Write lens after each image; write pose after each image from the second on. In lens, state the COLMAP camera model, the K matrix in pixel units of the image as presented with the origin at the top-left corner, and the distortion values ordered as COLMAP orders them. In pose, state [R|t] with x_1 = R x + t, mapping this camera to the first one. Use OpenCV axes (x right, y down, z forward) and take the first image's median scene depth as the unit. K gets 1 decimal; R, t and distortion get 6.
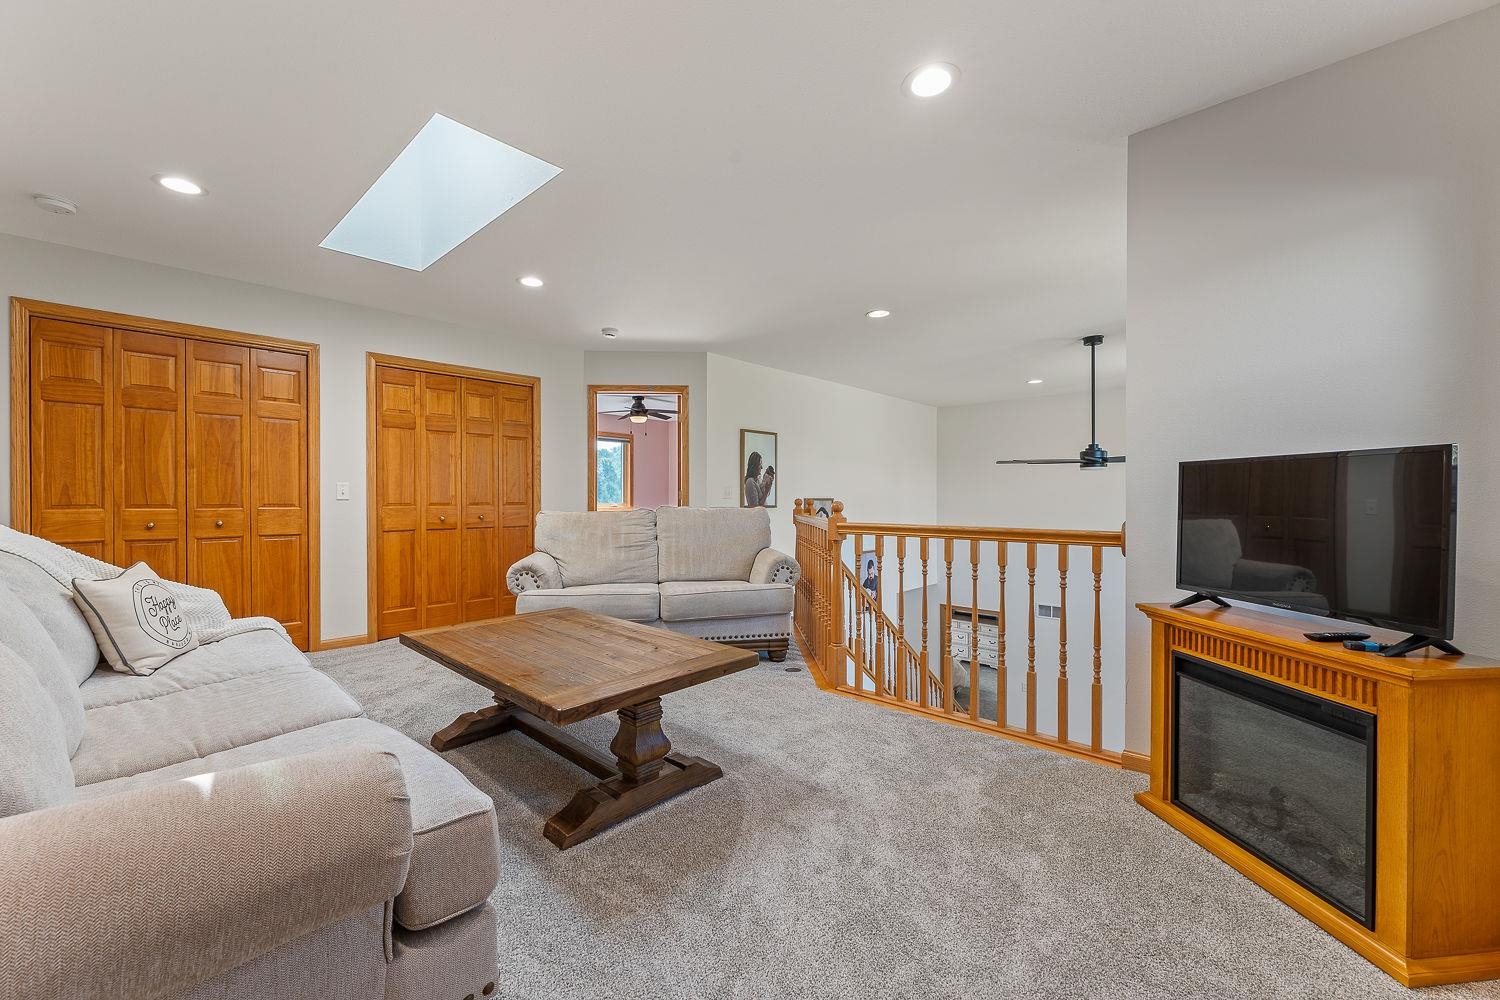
lens RADIAL K [[595.9, 0, 747.3], [0, 595.9, 499.7], [0, 0, 1]] dist [-0.001089, -0.000859]
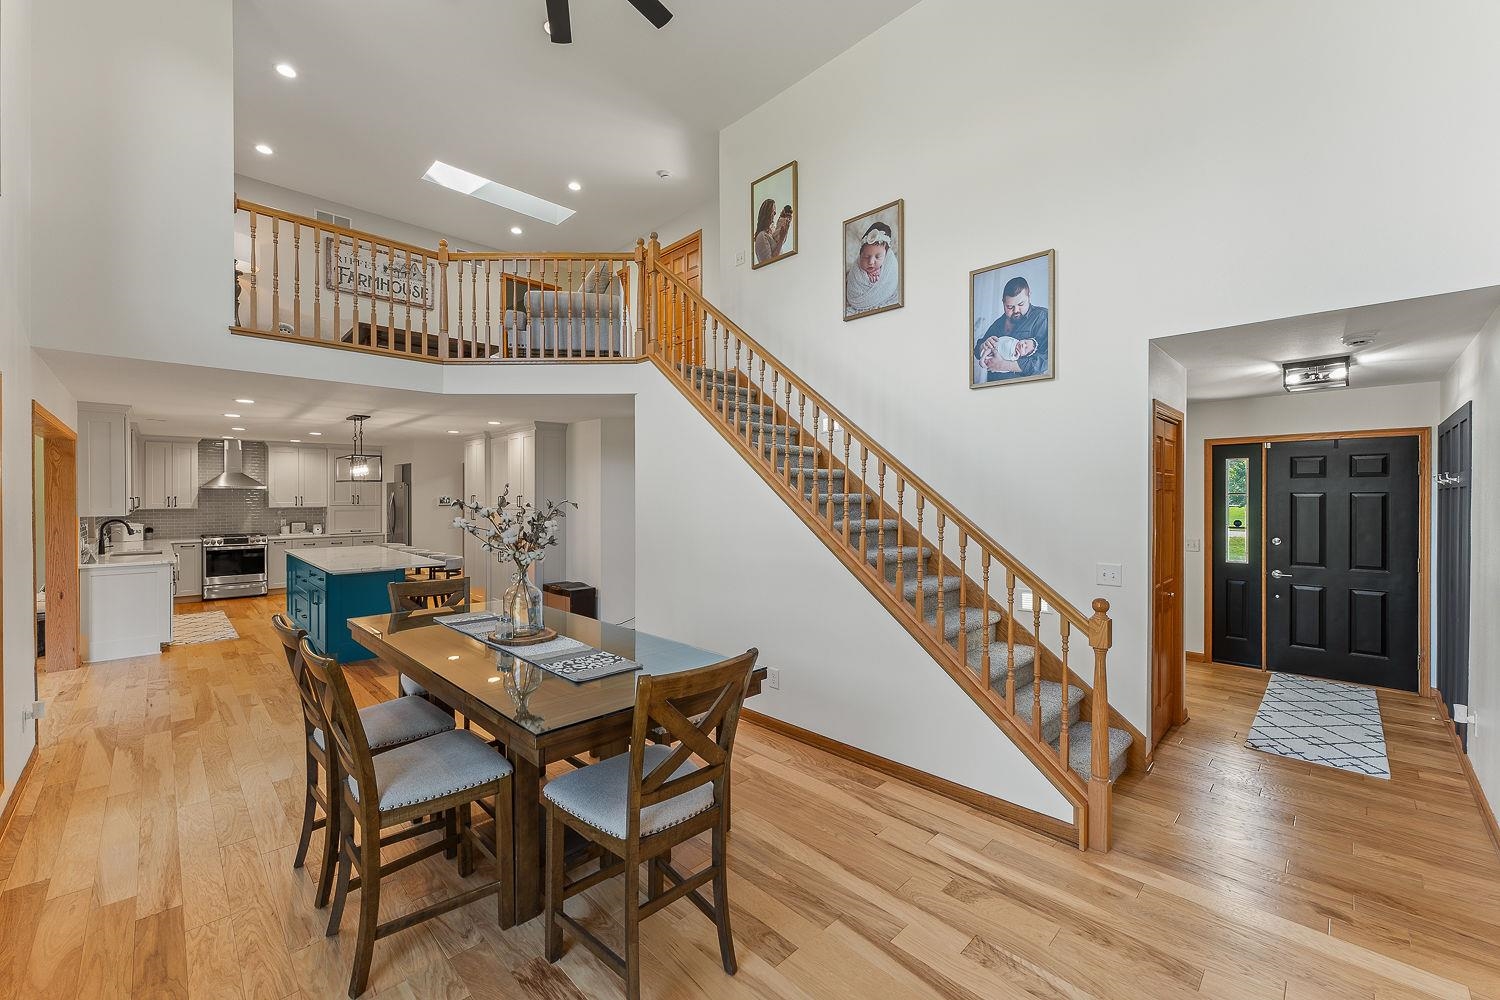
lens RADIAL K [[595.9, 0, 746.0], [0, 595.9, 500.6], [0, 0, 1]] dist [-0.001089, -0.000859]
pose [[-0.042343, 0.007263, -0.999077, 0.761086], [-0.002311, 0.999970, 0.007367, 0.303143], [0.999100, 0.002621, -0.042325, 0.864450]]
